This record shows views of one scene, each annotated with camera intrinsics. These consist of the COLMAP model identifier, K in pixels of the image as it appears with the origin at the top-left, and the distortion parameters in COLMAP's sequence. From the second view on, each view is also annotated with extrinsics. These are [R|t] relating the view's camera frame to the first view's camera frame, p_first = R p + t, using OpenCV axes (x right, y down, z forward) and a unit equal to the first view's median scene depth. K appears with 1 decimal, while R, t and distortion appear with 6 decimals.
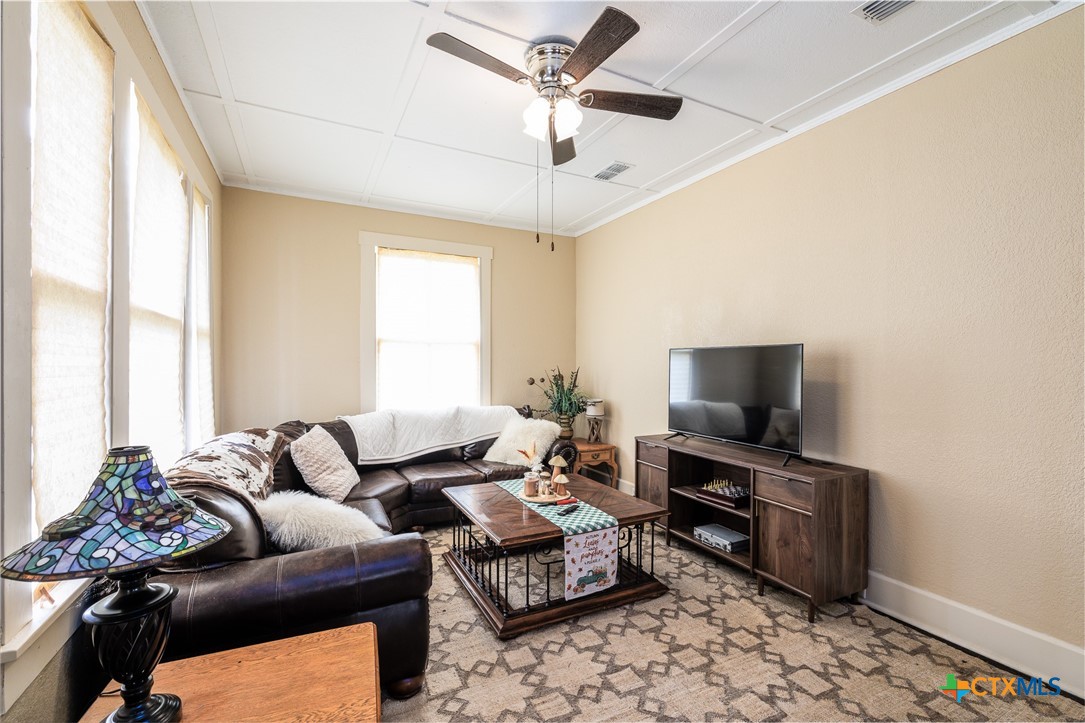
lens RADIAL K [[462.6, 0, 547.9], [0, 462.6, 361.9], [0, 0, 1]] dist [-0.004294, 0.001419]
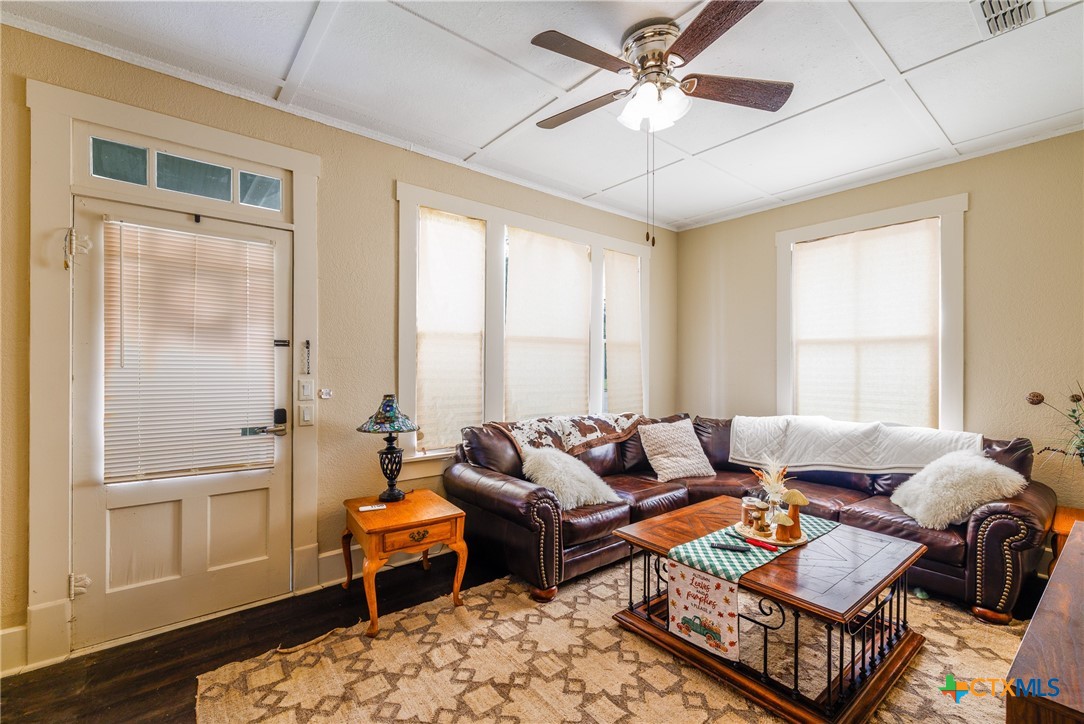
lens RADIAL K [[462.2, 0, 534.8], [0, 462.2, 362.9], [0, 0, 1]] dist [-0.004294, 0.001419]
pose [[0.192908, -0.007642, -0.981187, 0.821467], [-0.002225, 0.999964, -0.008225, 0.006700], [0.981214, 0.003770, 0.192884, 0.541144]]
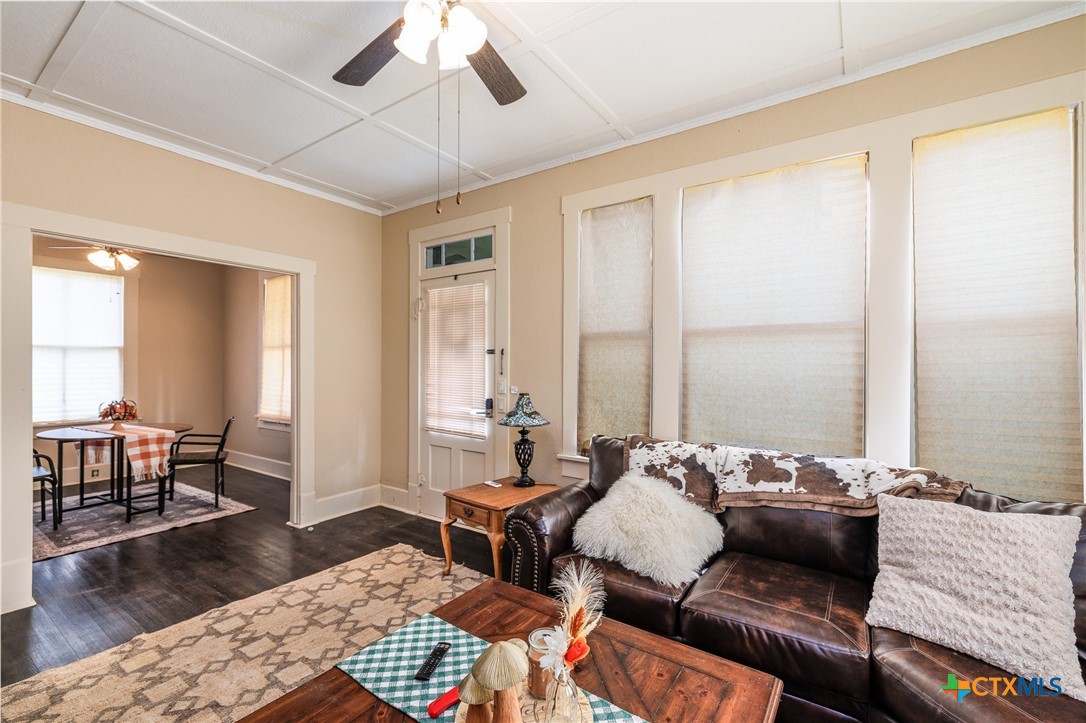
lens RADIAL K [[463.0, 0, 549.1], [0, 463.0, 363.9], [0, 0, 1]] dist [-0.004294, 0.001419]
pose [[-0.881379, -0.004173, -0.472392, 0.184780], [-0.003128, 0.999991, -0.002998, -0.003959], [0.472400, -0.001165, -0.881384, 1.605737]]
